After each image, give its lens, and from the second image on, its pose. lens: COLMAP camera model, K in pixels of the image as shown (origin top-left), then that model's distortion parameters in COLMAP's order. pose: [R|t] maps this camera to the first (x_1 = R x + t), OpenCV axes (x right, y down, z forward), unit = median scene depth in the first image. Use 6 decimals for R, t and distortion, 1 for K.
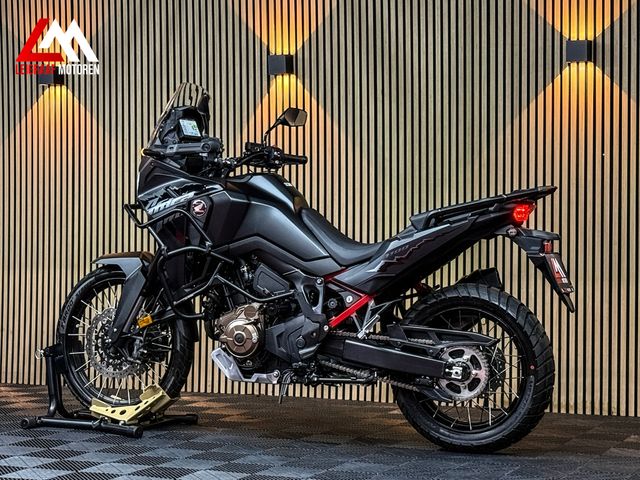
lens RADIAL K [[1412.0, 0, 318.4], [0, 1412.0, 238.7], [0, 0, 1]] dist [0.166610, 0.000000]
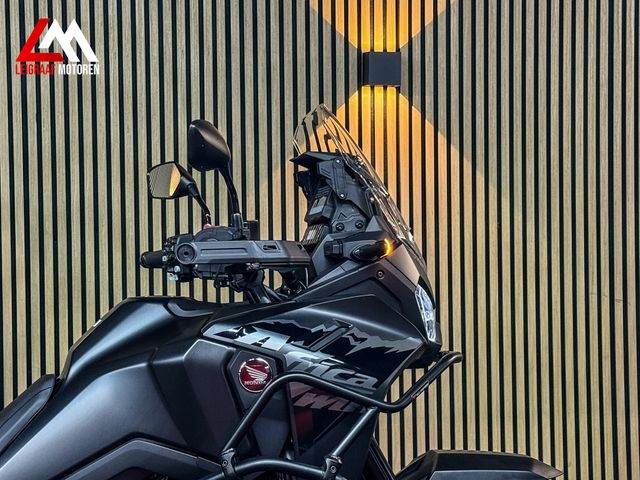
lens RADIAL K [[1378.4, 0, 314.9], [0, 1378.4, 242.0], [0, 0, 1]] dist [0.139728, 0.000000]
pose [[0.828774, -0.018380, 0.559281, -0.192250], [0.021909, 0.999760, 0.000390, -0.053786], [-0.559154, 0.011930, 0.828978, 0.495898]]
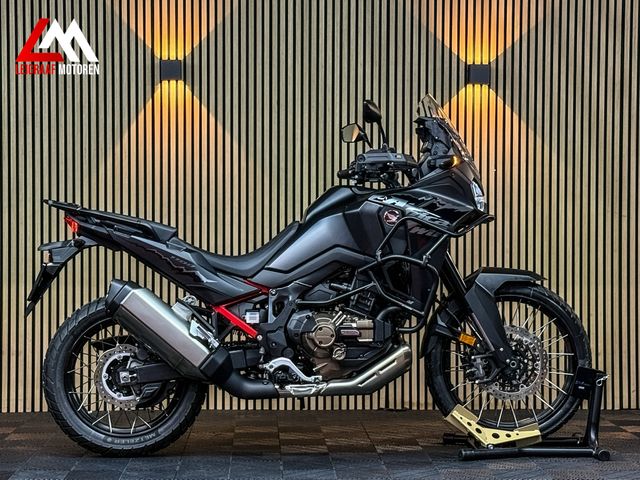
lens RADIAL K [[1396.3, 0, 309.3], [0, 1396.3, 242.7], [0, 0, 1]] dist [0.135723, 0.000000]
pose [[0.894174, -0.003123, 0.447708, -0.409134], [0.003453, 0.999994, 0.000079, -0.003599], [-0.447705, 0.001476, 0.894180, 0.101188]]
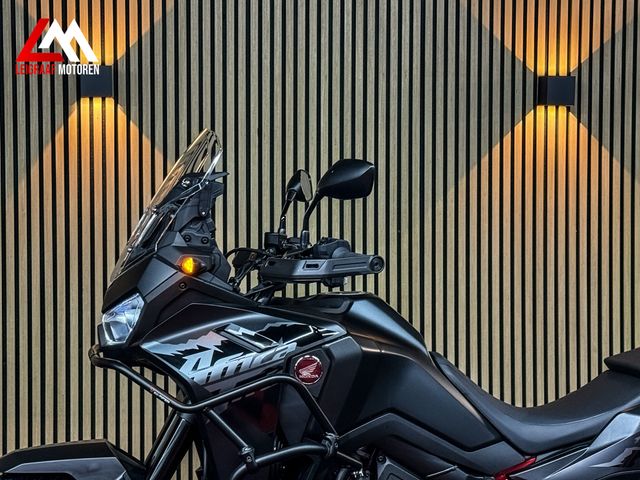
lens RADIAL K [[1378.4, 0, 317.7], [0, 1378.4, 236.3], [0, 0, 1]] dist [0.139728, 0.000000]
pose [[0.821569, -0.017025, 0.569855, -0.323613], [0.010036, 0.999831, 0.015402, -0.068604], [-0.570020, -0.006935, 0.821601, 0.480422]]
